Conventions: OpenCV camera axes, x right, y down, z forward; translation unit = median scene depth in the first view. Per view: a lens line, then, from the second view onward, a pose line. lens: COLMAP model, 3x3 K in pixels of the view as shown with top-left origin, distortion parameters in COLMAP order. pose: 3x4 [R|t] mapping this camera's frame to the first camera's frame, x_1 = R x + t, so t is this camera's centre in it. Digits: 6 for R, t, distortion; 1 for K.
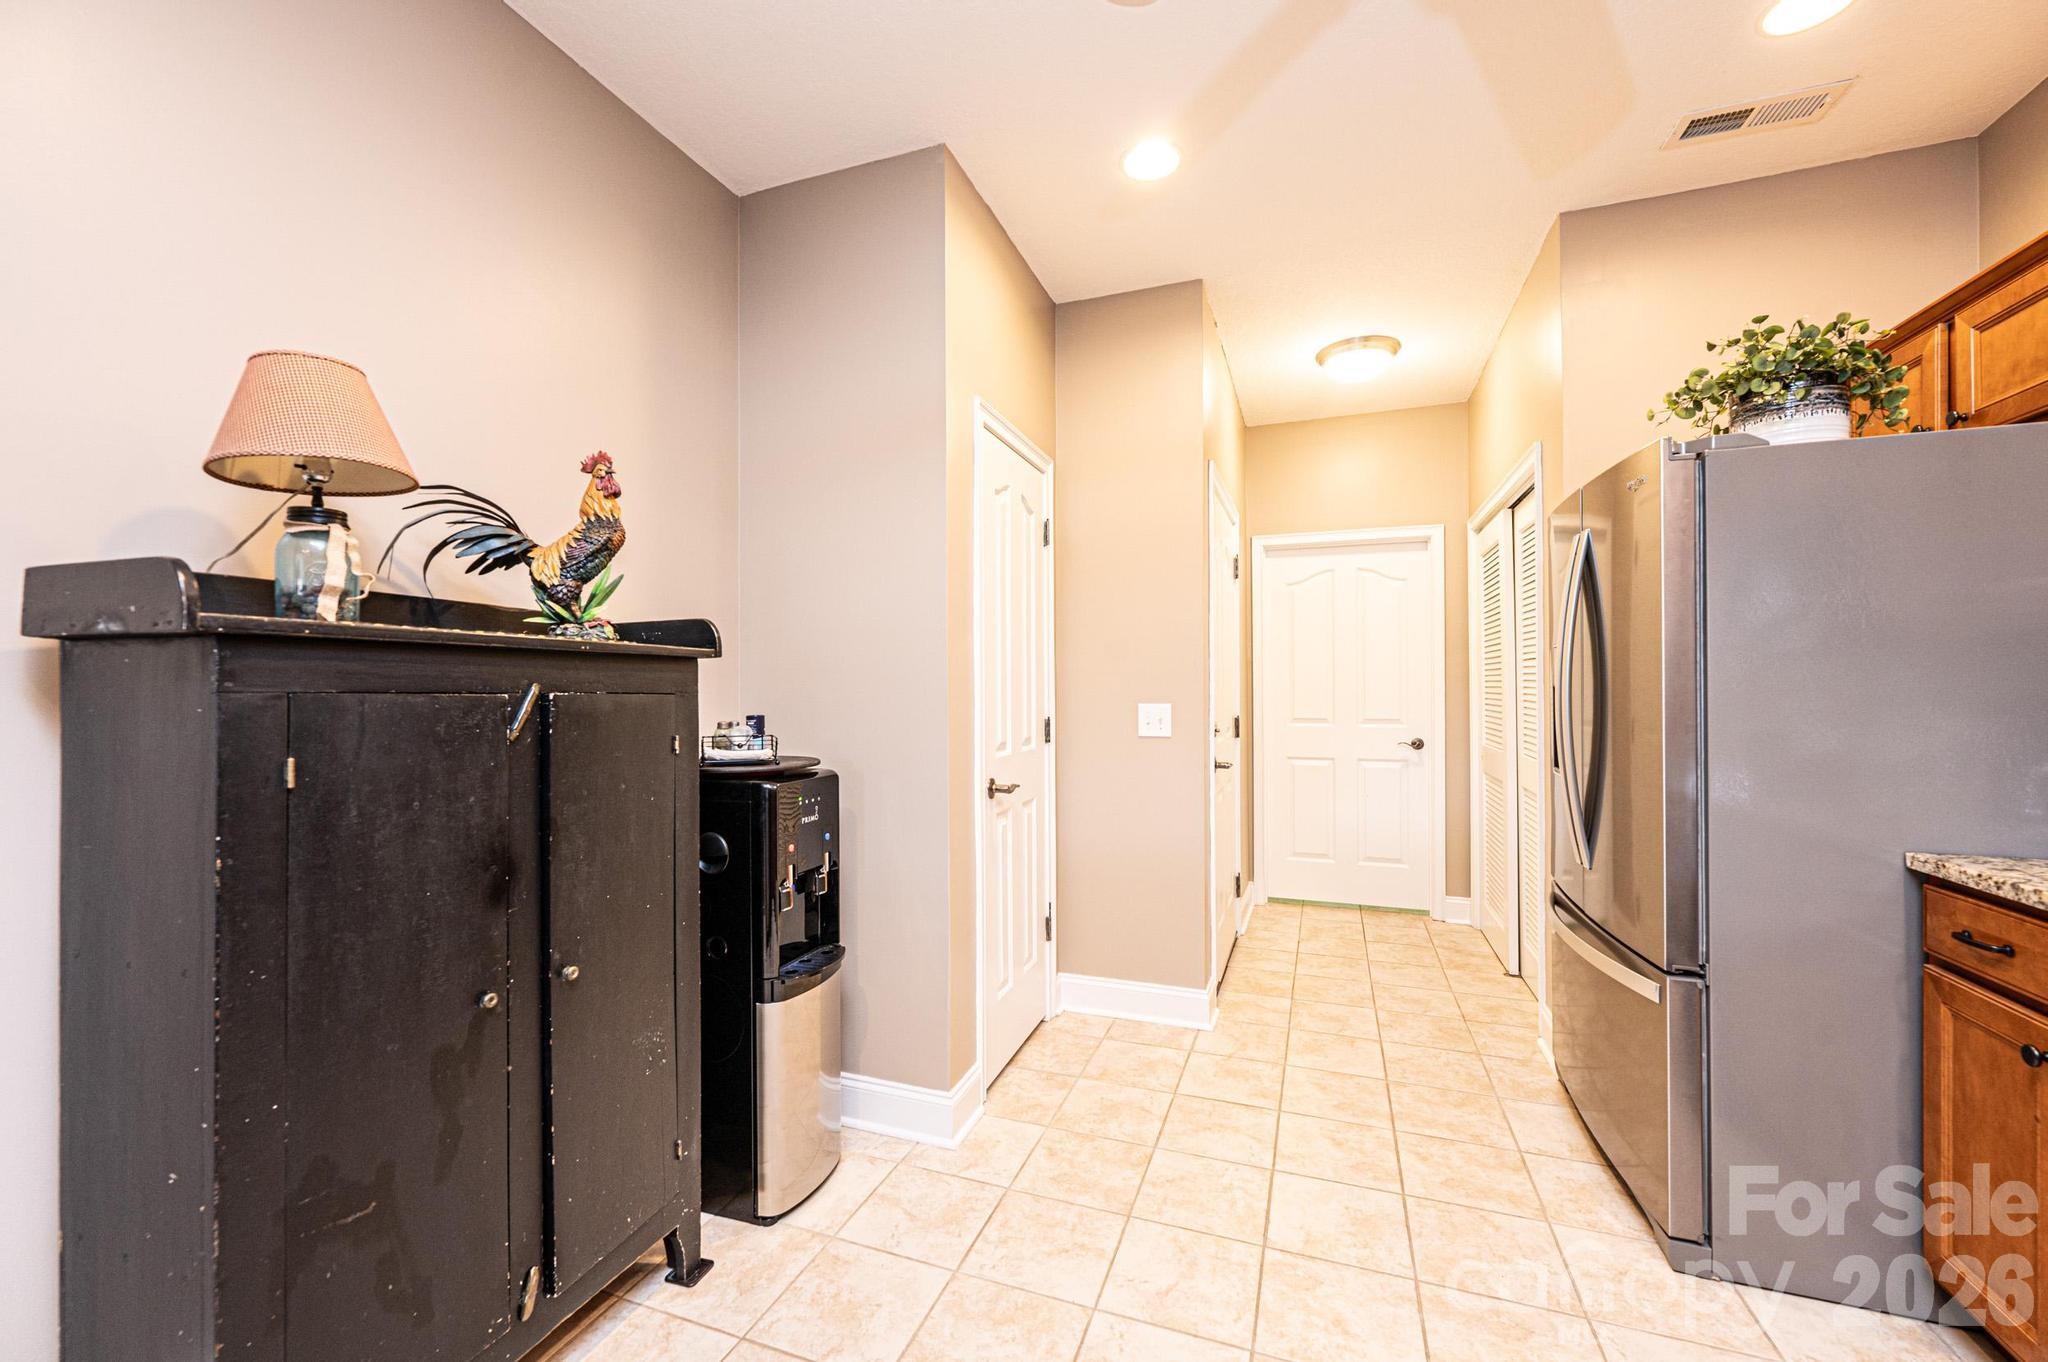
lens RADIAL K [[816.3, 0, 1022.5], [0, 816.3, 684.2], [0, 0, 1]] dist [0.000872, 0.000233]
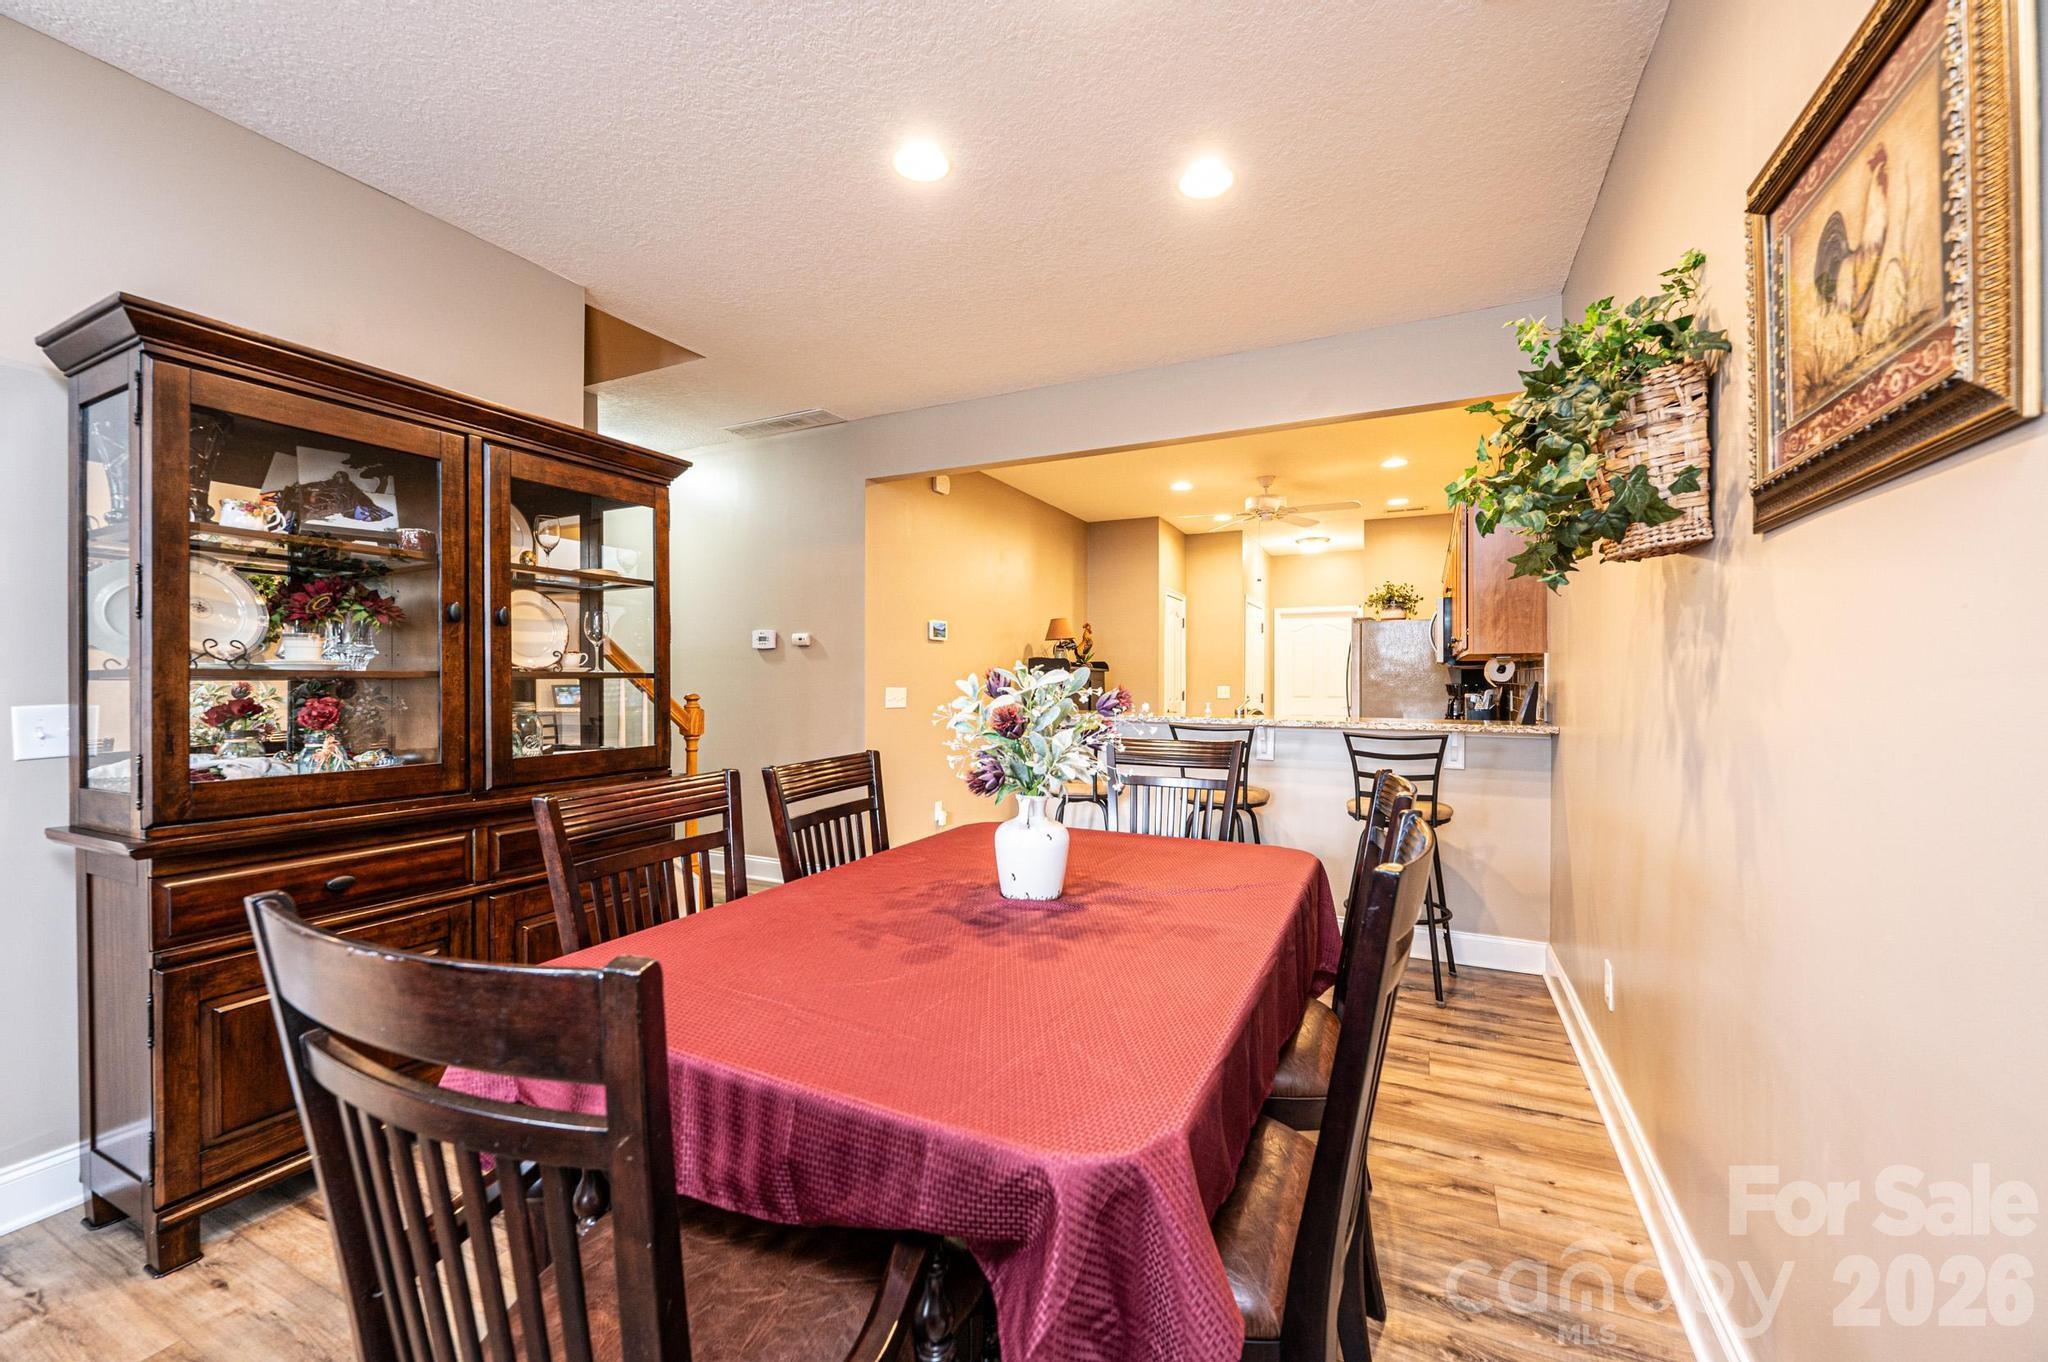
lens RADIAL K [[816.3, 0, 1020.6], [0, 816.3, 681.3], [0, 0, 1]] dist [0.000872, 0.000233]
pose [[0.995034, 0.006069, -0.099353, -0.357829], [-0.005911, 0.999981, 0.001885, 0.008909], [0.099362, -0.001288, 0.995051, -2.622685]]
